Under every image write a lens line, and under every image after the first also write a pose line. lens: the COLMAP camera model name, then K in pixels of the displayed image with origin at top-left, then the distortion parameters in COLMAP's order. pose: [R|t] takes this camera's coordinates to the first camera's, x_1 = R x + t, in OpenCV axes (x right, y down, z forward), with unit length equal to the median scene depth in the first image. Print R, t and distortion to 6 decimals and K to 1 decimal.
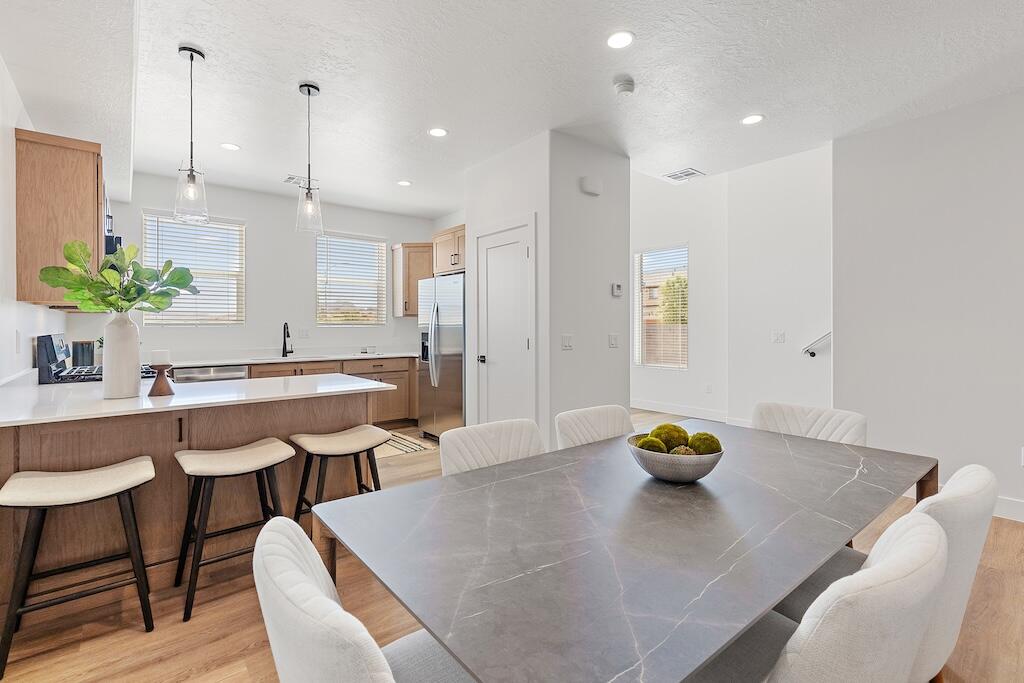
lens RADIAL K [[463.7, 0, 506.5], [0, 463.7, 335.8], [0, 0, 1]] dist [-0.001090, -0.000492]
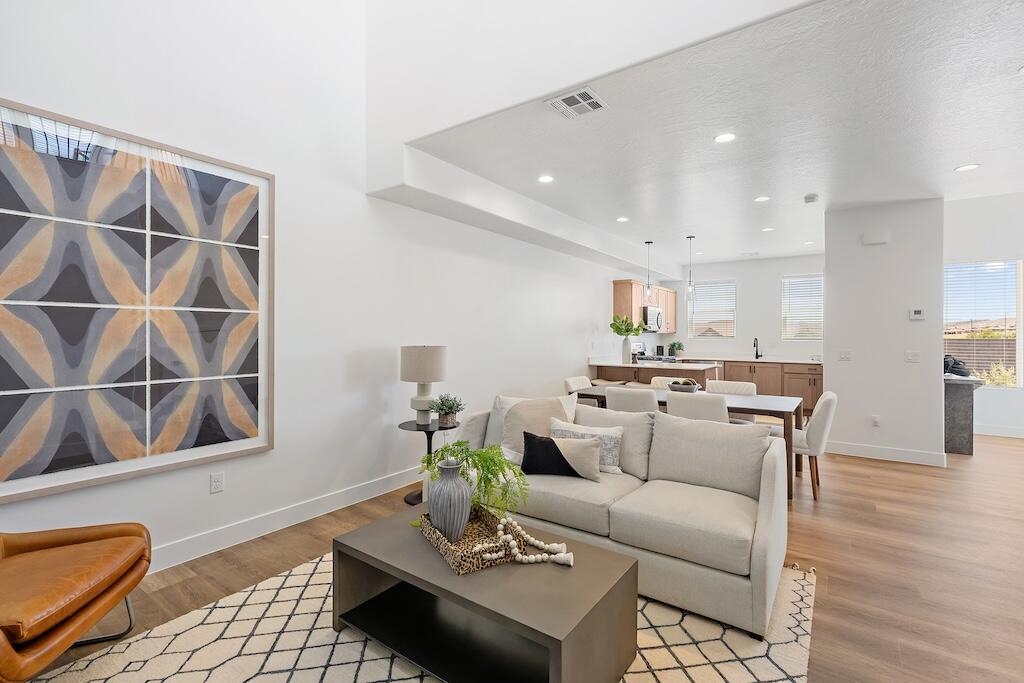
lens RADIAL K [[463.7, 0, 506.5], [0, 463.7, 335.8], [0, 0, 1]] dist [-0.001090, -0.000492]
pose [[0.260868, 0.007098, -0.965348, 1.140010], [-0.024526, 0.999699, 0.000723, -0.018780], [0.965063, 0.023487, 0.260964, -0.352609]]
